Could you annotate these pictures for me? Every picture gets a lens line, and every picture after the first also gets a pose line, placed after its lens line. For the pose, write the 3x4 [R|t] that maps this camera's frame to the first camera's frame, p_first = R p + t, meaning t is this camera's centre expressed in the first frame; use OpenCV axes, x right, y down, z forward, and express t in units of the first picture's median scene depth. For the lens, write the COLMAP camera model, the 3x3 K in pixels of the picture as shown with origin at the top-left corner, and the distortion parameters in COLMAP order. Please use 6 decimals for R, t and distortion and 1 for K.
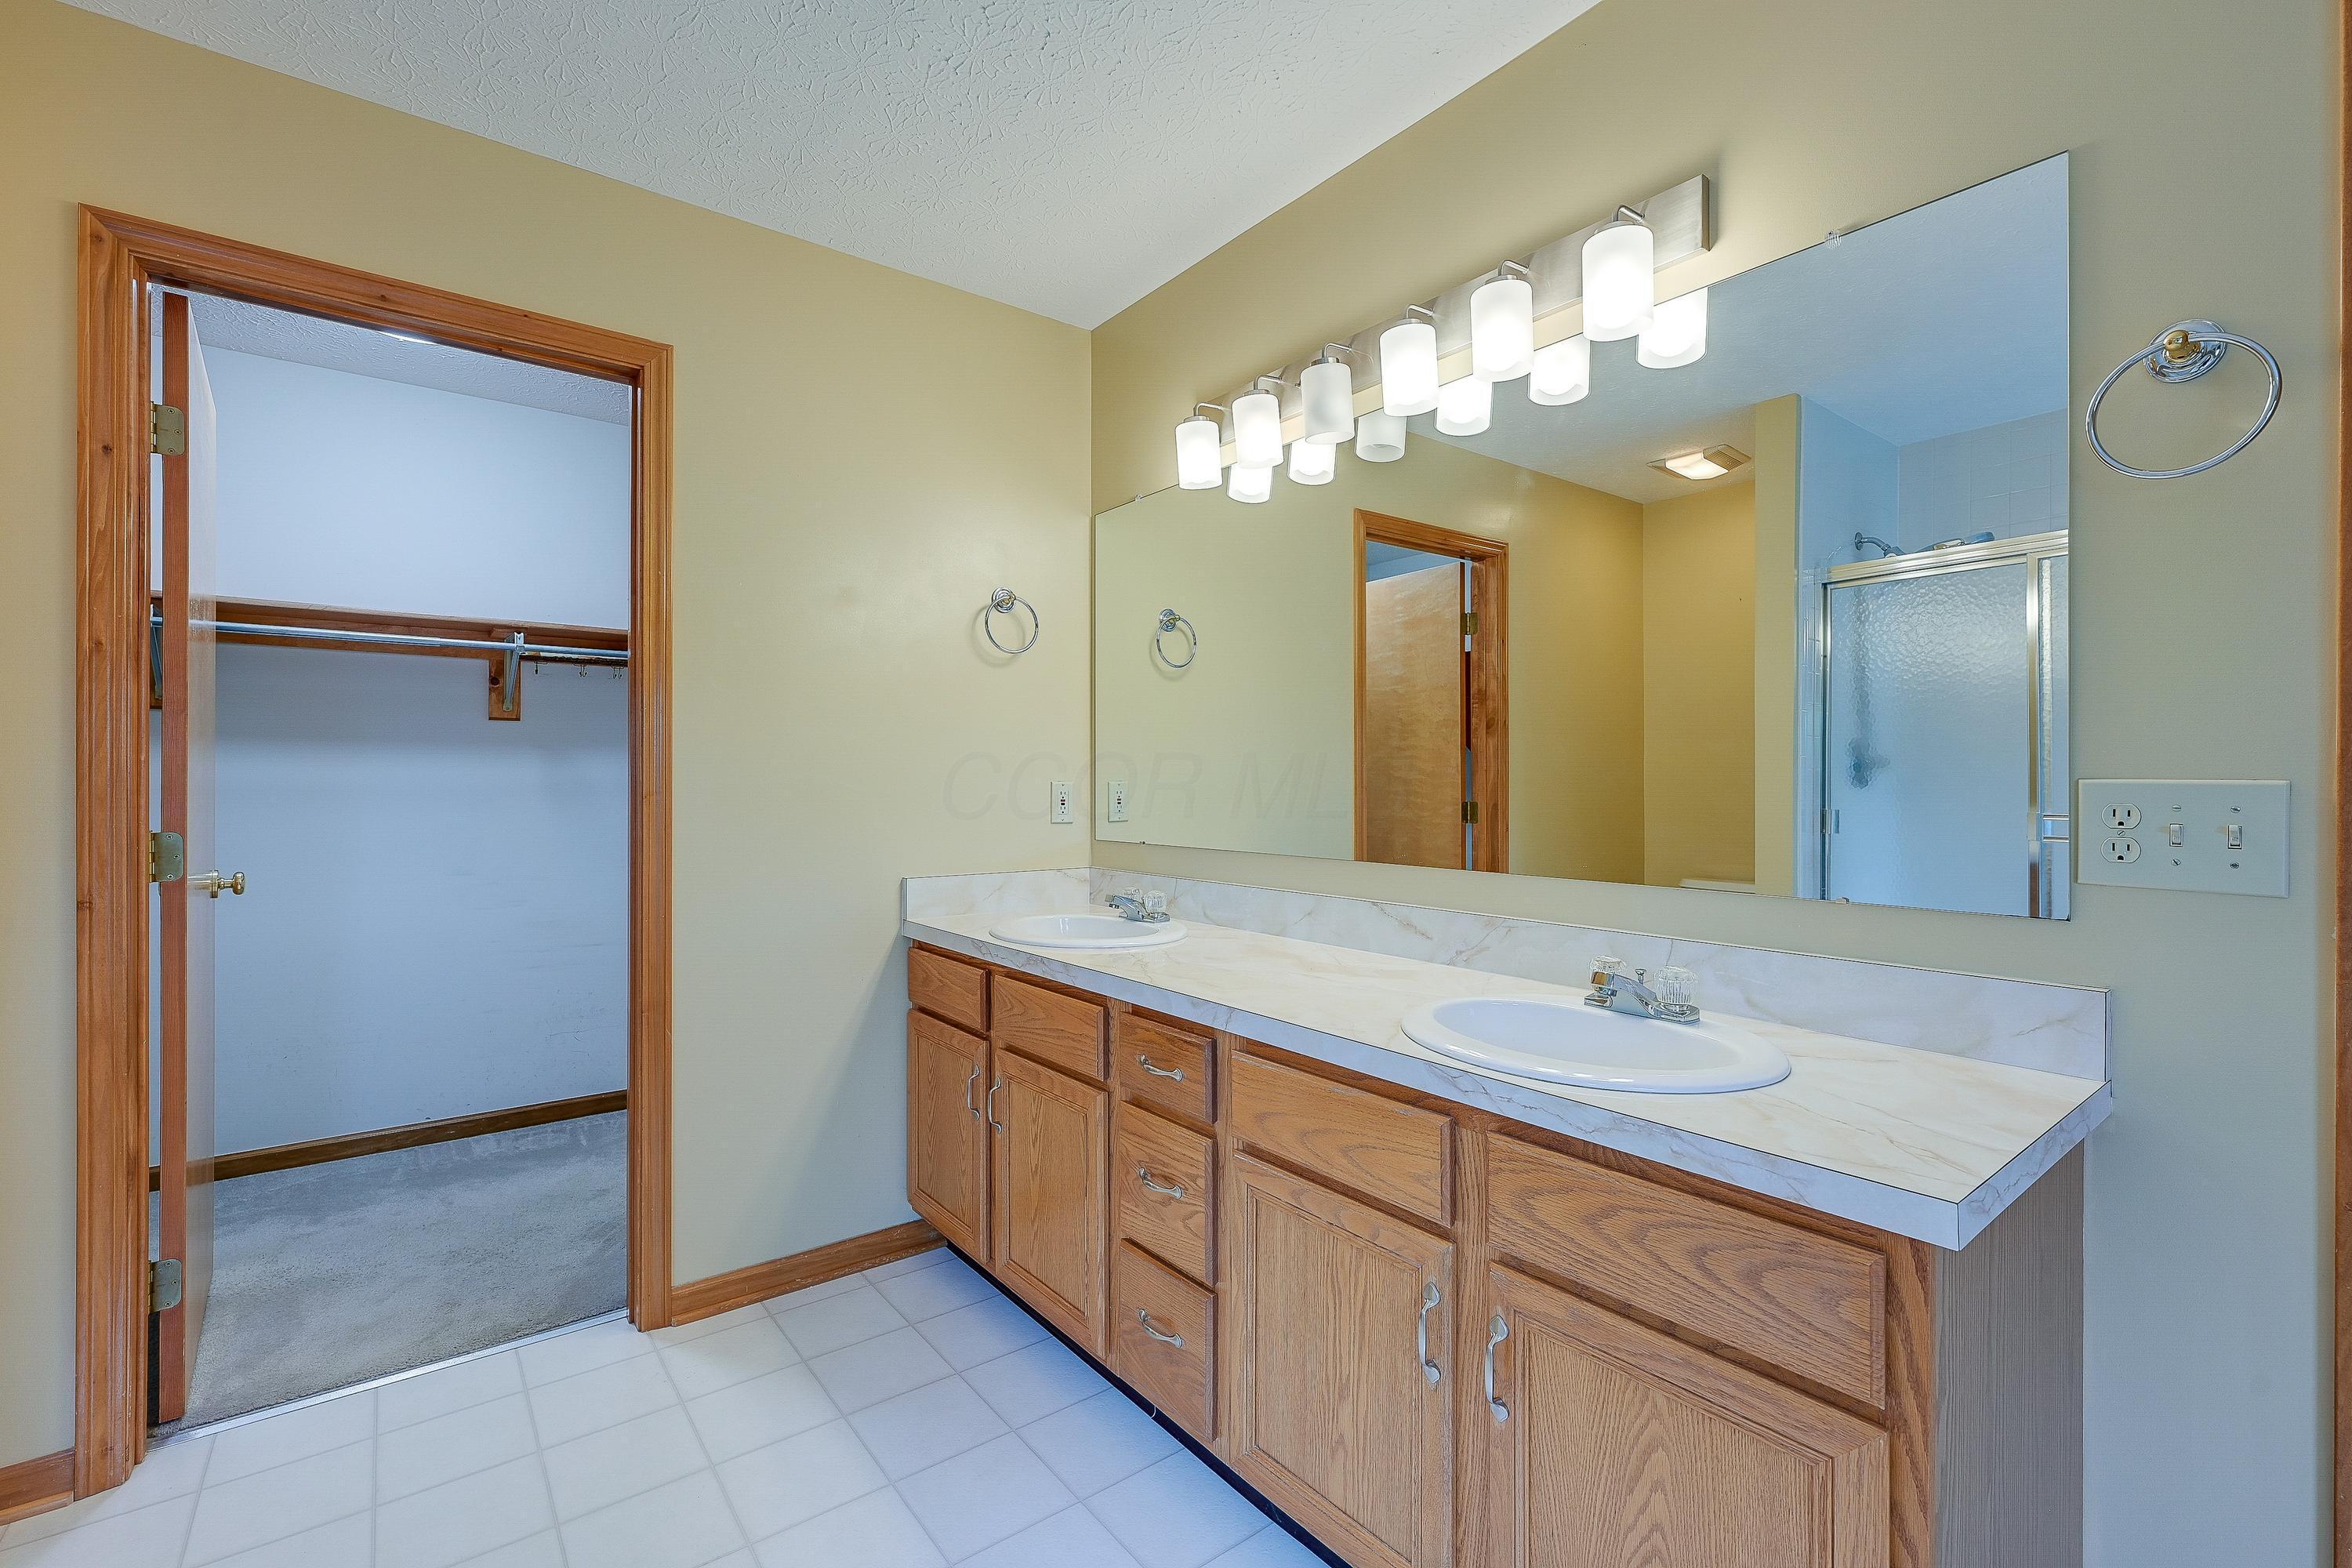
lens RADIAL K [[1020.8, 0, 1192.9], [0, 1020.8, 781.3], [0, 0, 1]] dist [-0.000841, -0.000148]
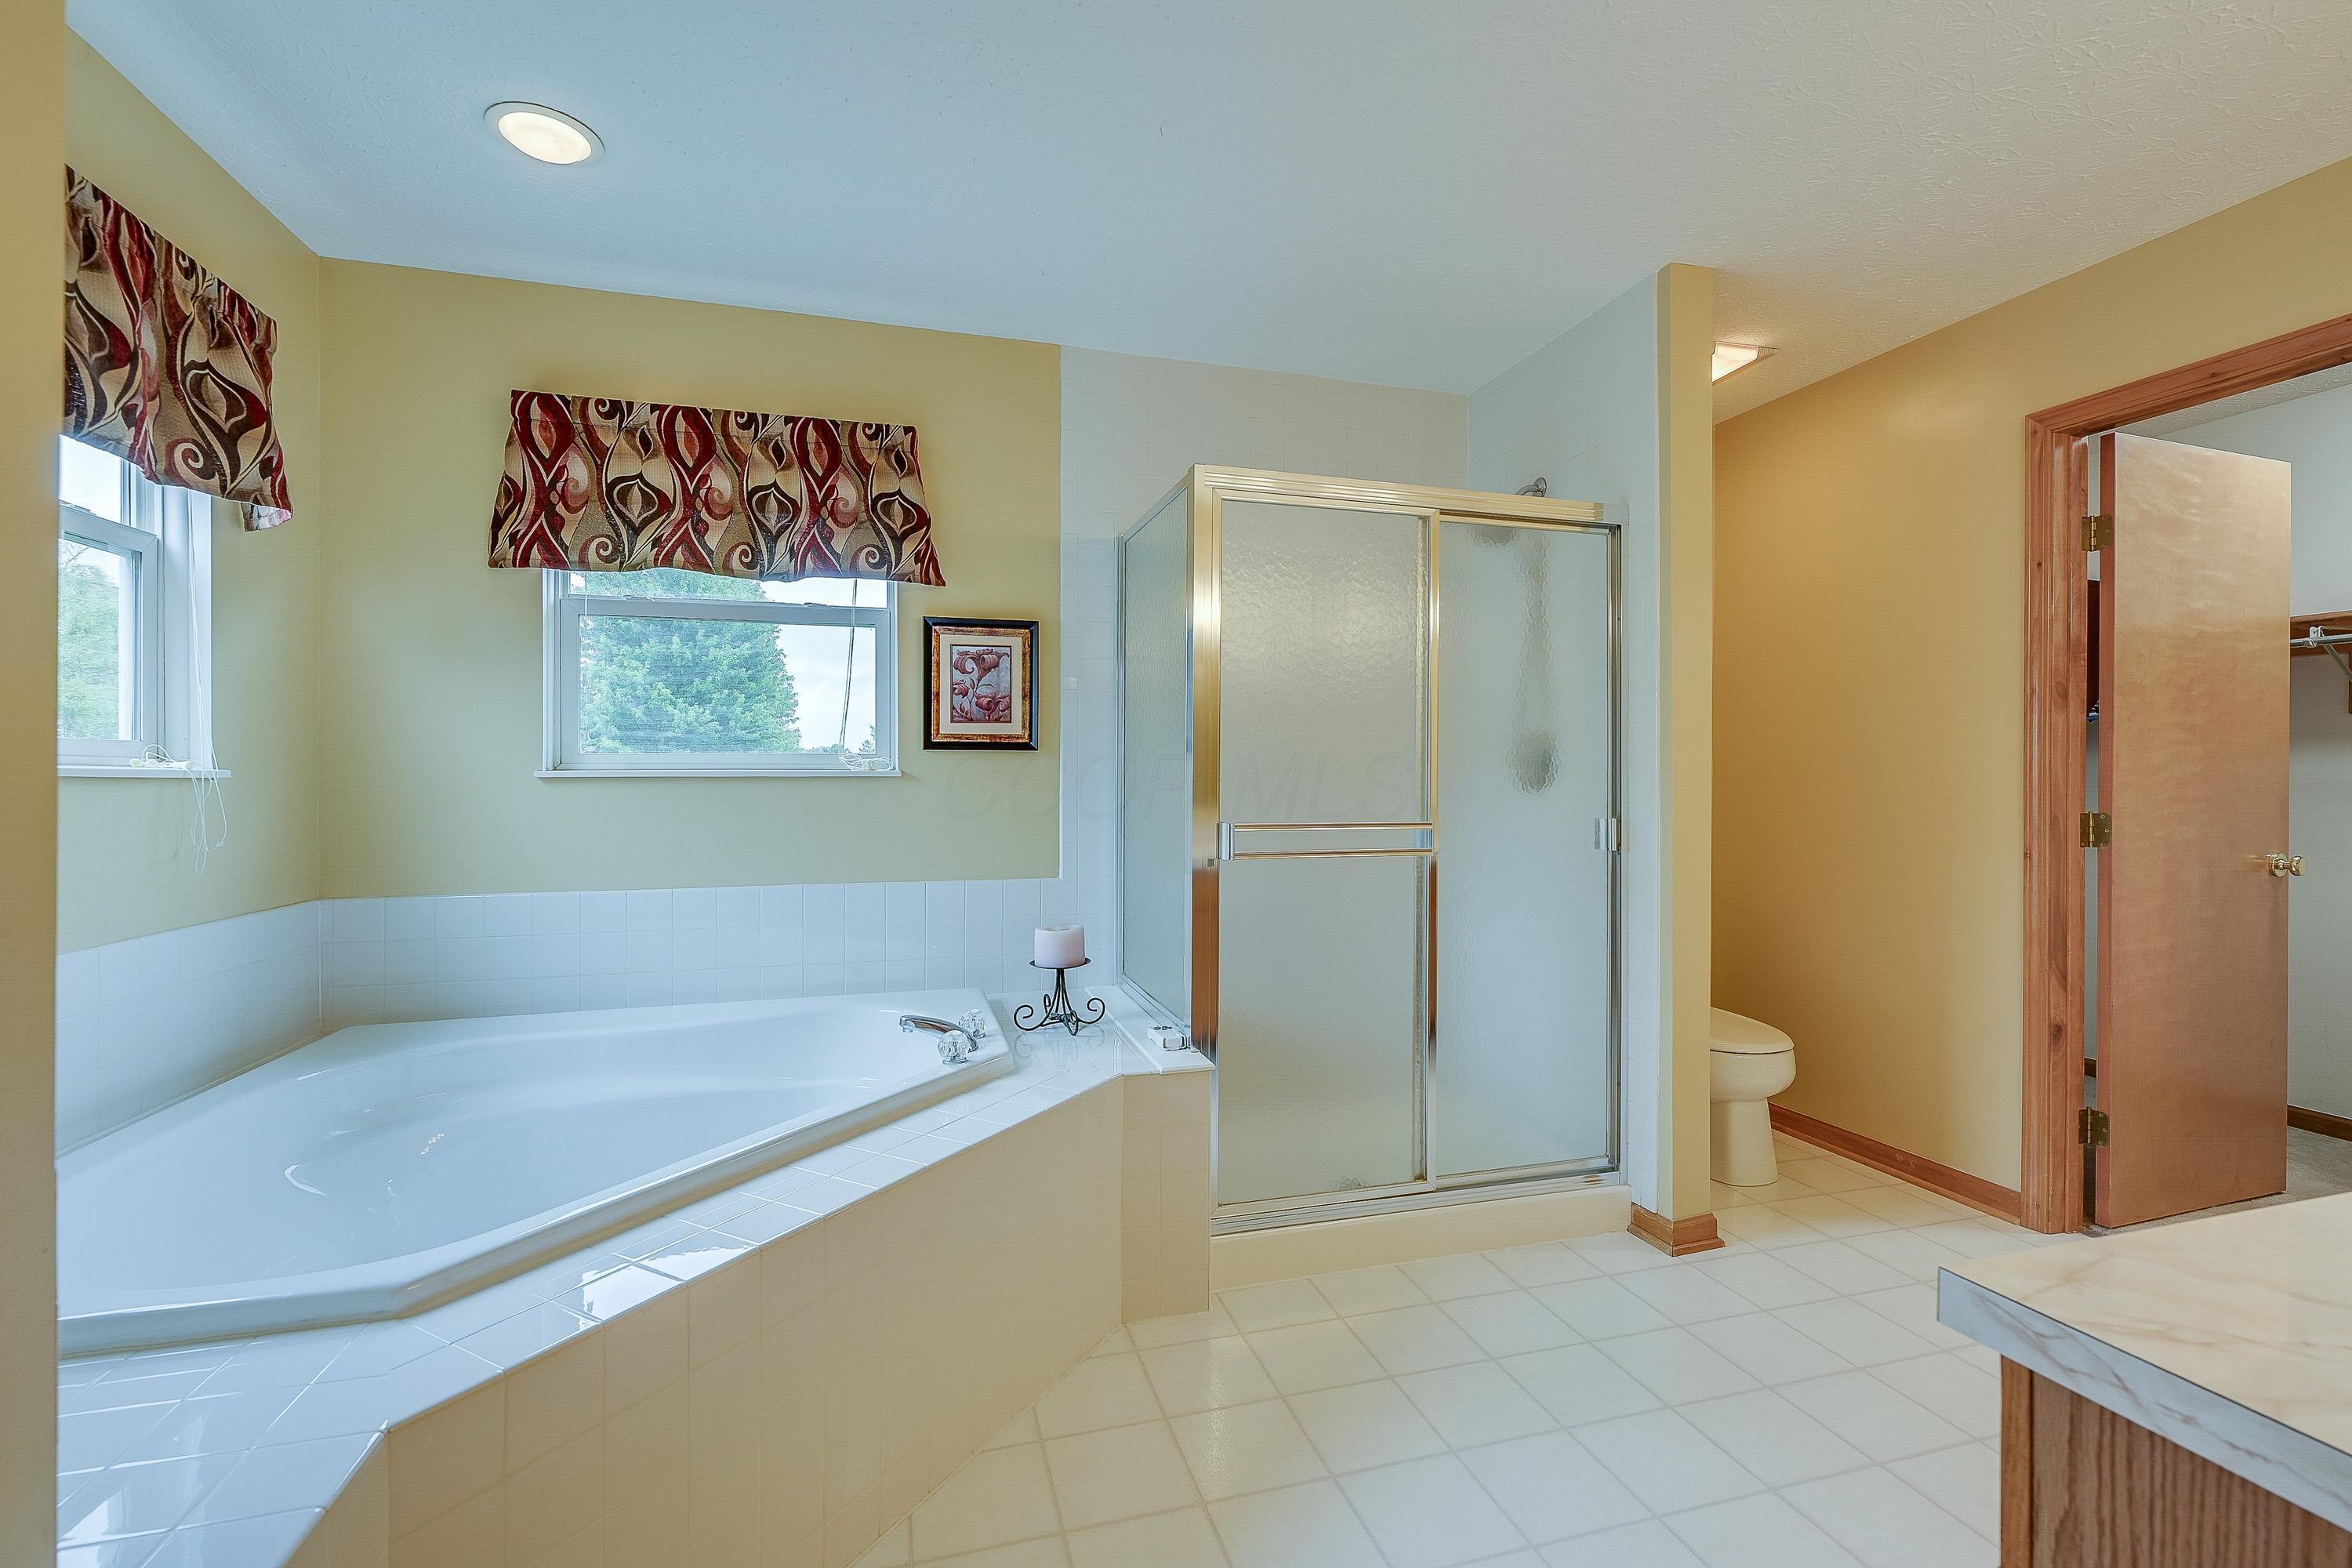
lens RADIAL K [[1020.8, 0, 1192.9], [0, 1020.8, 781.3], [0, 0, 1]] dist [-0.000841, -0.000148]
pose [[-0.356317, 0.003235, -0.934360, 0.461531], [0.001675, 0.999995, 0.002823, -0.000351], [0.934364, -0.000559, -0.356320, 0.185323]]
